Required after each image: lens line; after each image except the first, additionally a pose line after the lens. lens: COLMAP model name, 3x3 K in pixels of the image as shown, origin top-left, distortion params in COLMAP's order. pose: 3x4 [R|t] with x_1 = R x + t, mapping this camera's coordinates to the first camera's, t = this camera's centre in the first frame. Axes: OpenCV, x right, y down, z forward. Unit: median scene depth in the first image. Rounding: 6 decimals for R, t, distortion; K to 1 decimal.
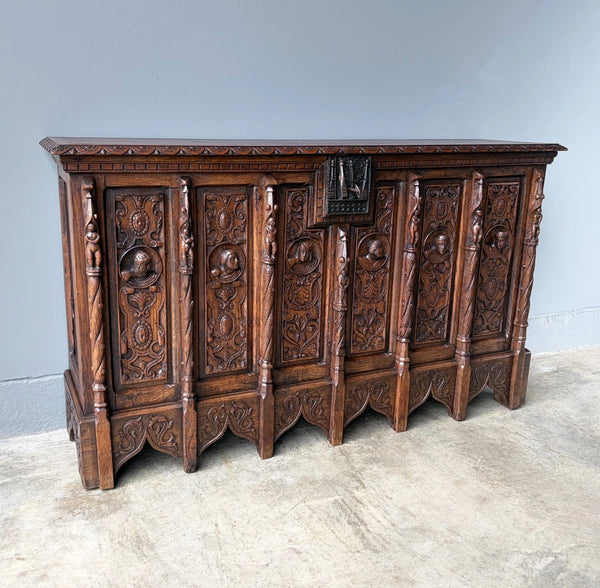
lens RADIAL K [[734.9, 0, 291.6], [0, 734.9, 313.7], [0, 0, 1]] dist [0.097703, 0.000000]
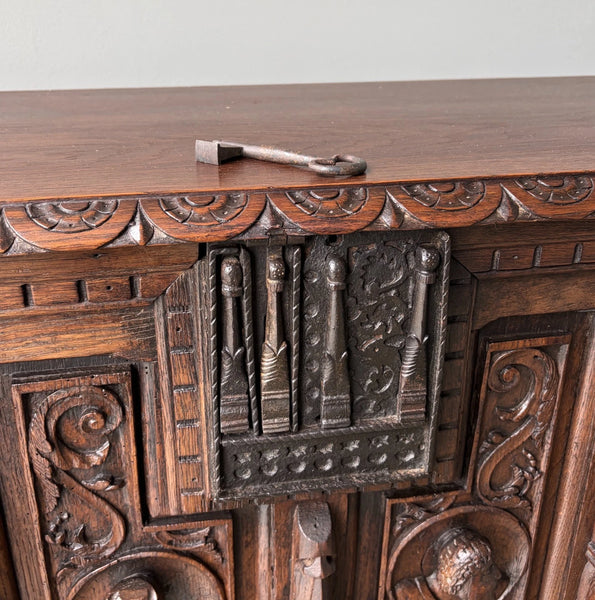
lens RADIAL K [[734.7, 0, 294.0], [0, 734.7, 304.2], [0, 0, 1]] dist [0.070990, 0.000000]
pose [[0.972228, 0.078601, -0.220440, 0.115233], [-0.041636, 0.984980, 0.167575, -0.231679], [0.230301, -0.153743, 0.960898, 0.829945]]
